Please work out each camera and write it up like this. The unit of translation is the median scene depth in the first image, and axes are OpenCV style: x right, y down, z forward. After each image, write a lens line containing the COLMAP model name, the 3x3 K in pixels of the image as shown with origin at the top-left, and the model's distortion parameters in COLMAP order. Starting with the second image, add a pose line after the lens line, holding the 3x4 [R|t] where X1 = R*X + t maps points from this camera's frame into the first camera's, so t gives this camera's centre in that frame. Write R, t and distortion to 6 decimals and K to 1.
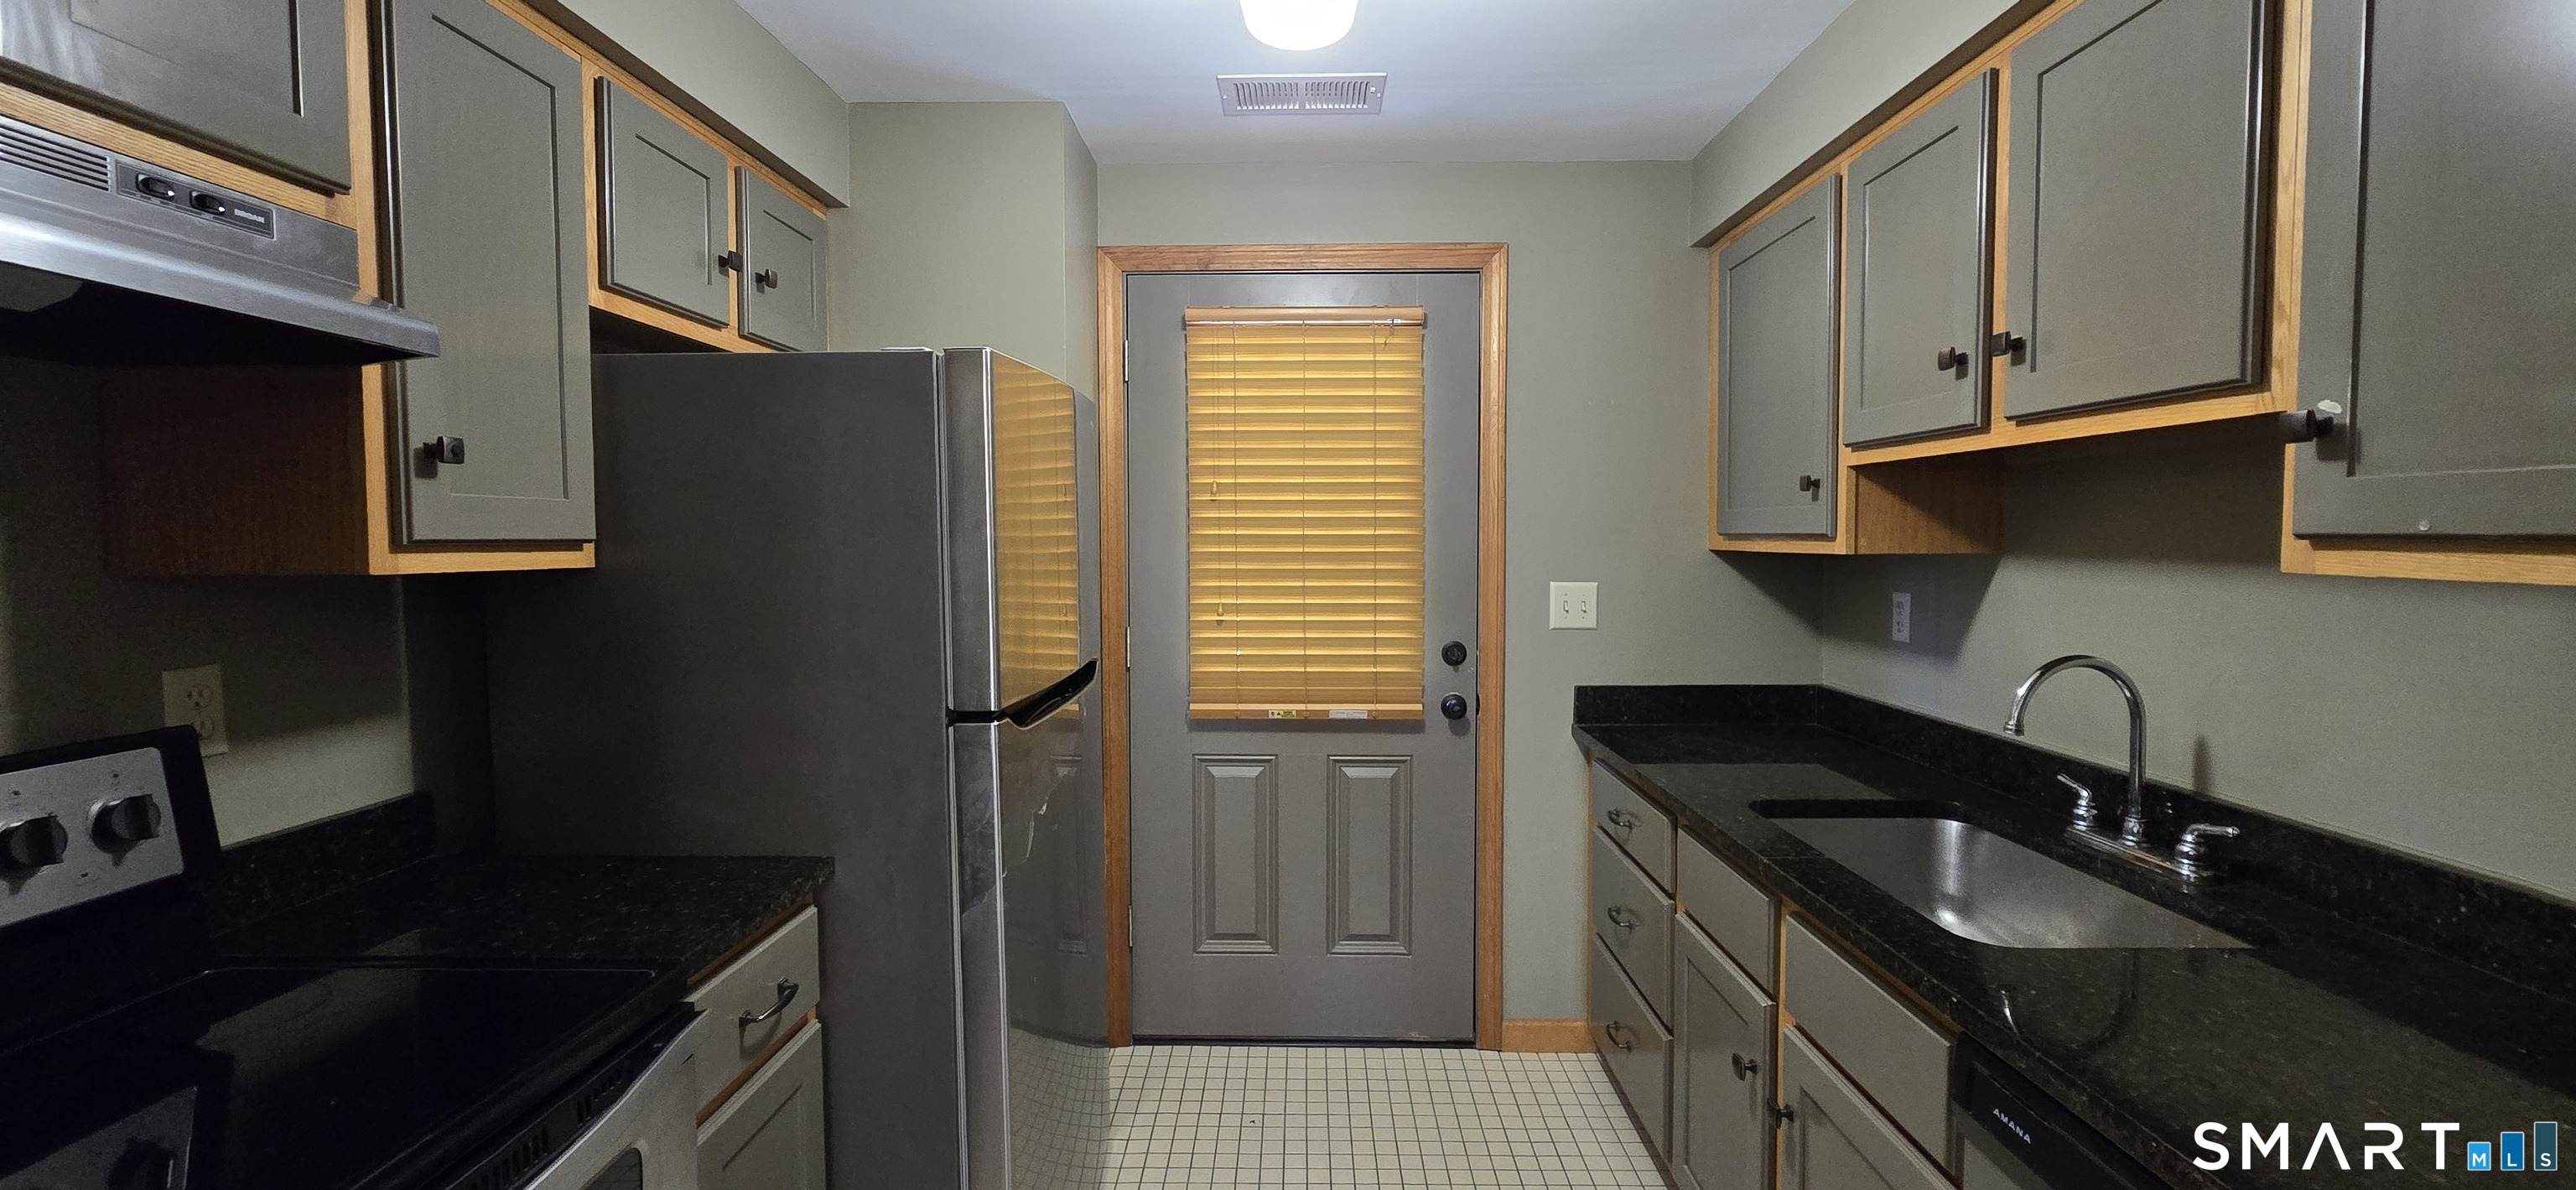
lens RADIAL K [[1042.2, 0, 1289.3], [0, 1042.2, 582.9], [0, 0, 1]] dist [-0.003118, 0.000209]
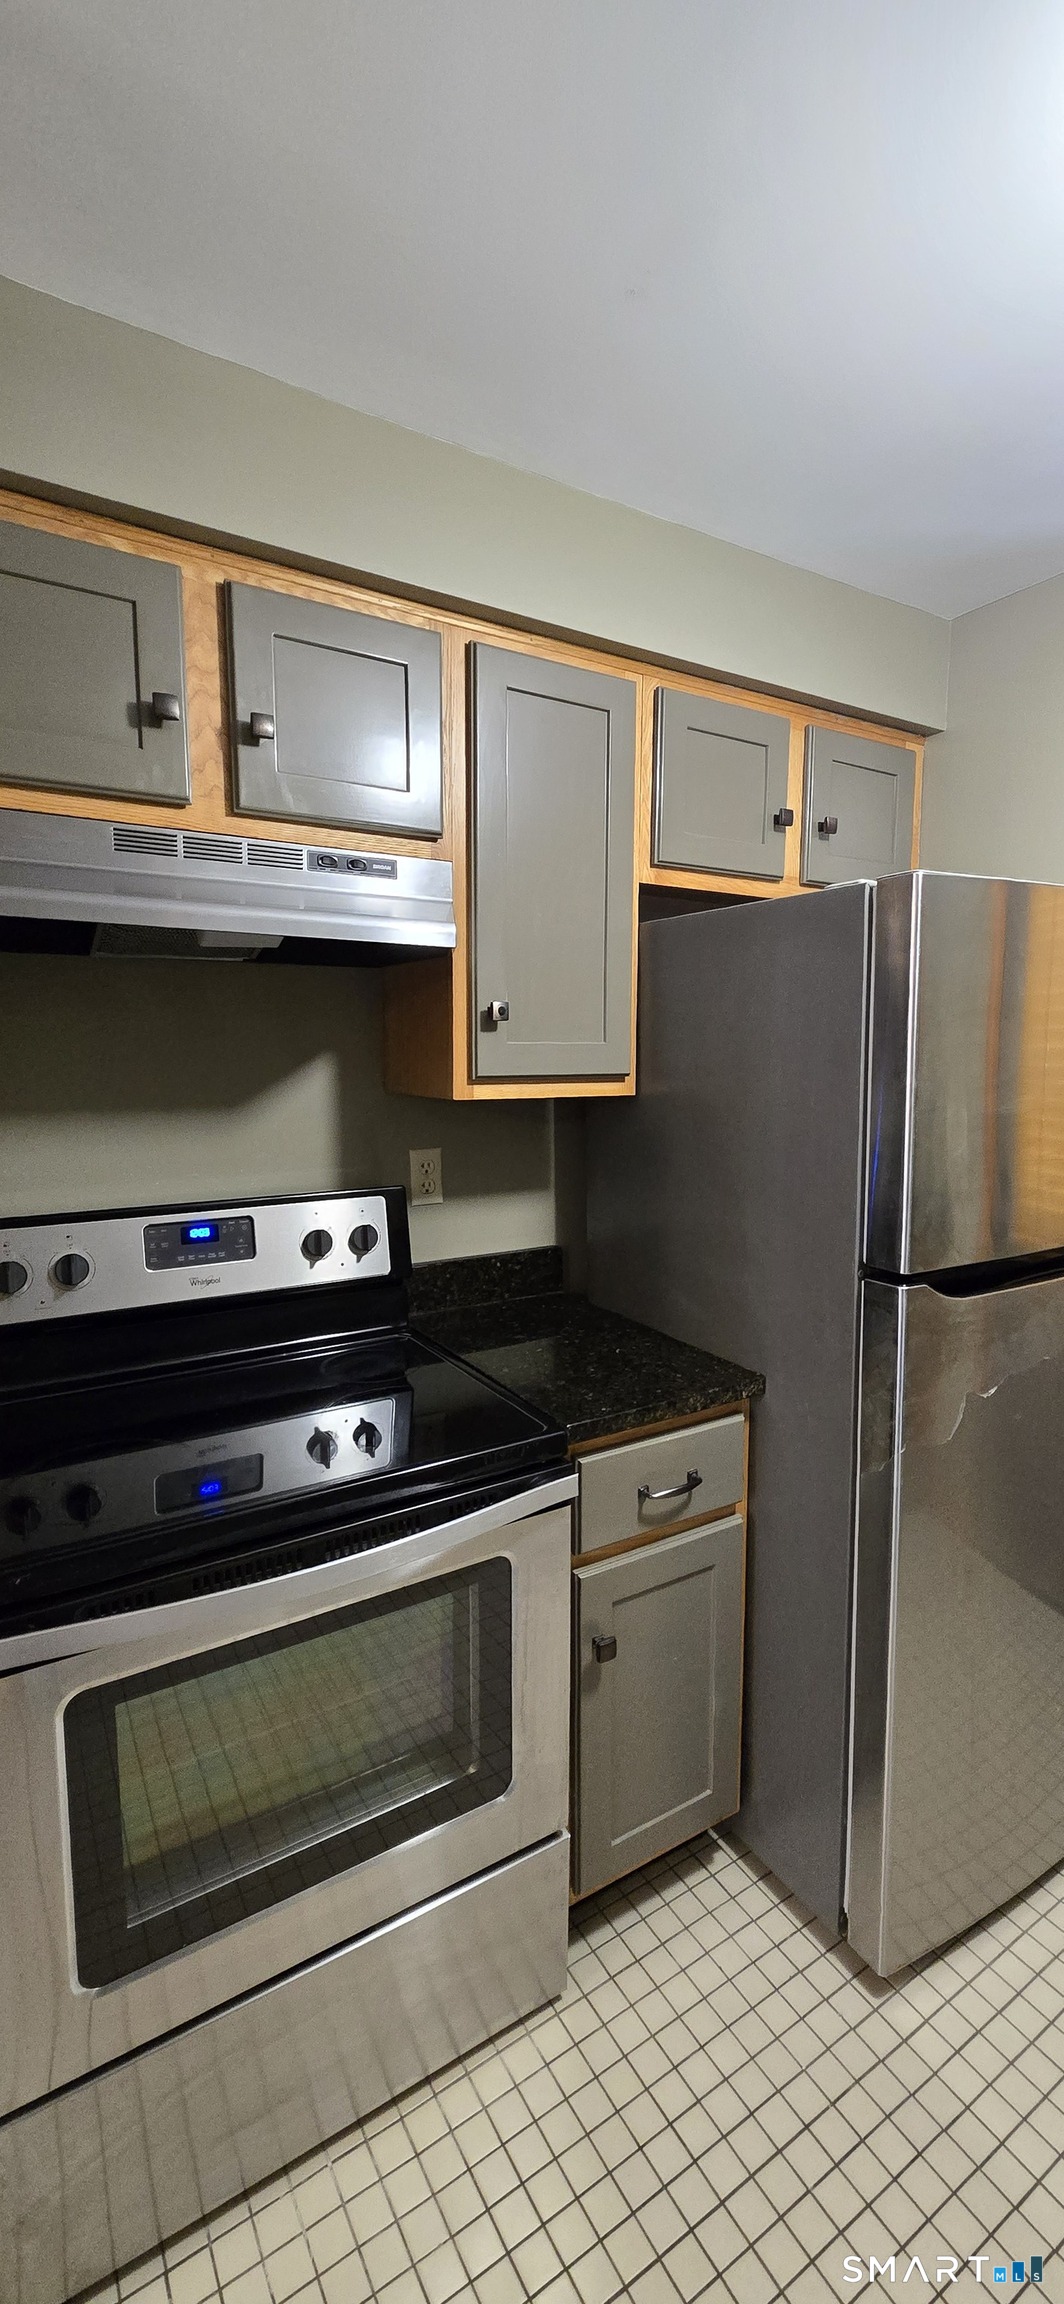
lens RADIAL K [[932.2, 0, 534.4], [0, 932.2, 1152.2], [0, 0, 1]] dist [-0.003118, 0.000209]
pose [[0.544225, 0.101678, -0.832755, 0.228026], [-0.040540, 0.994656, 0.094952, -0.052423], [0.837959, -0.017916, 0.545439, 0.307005]]
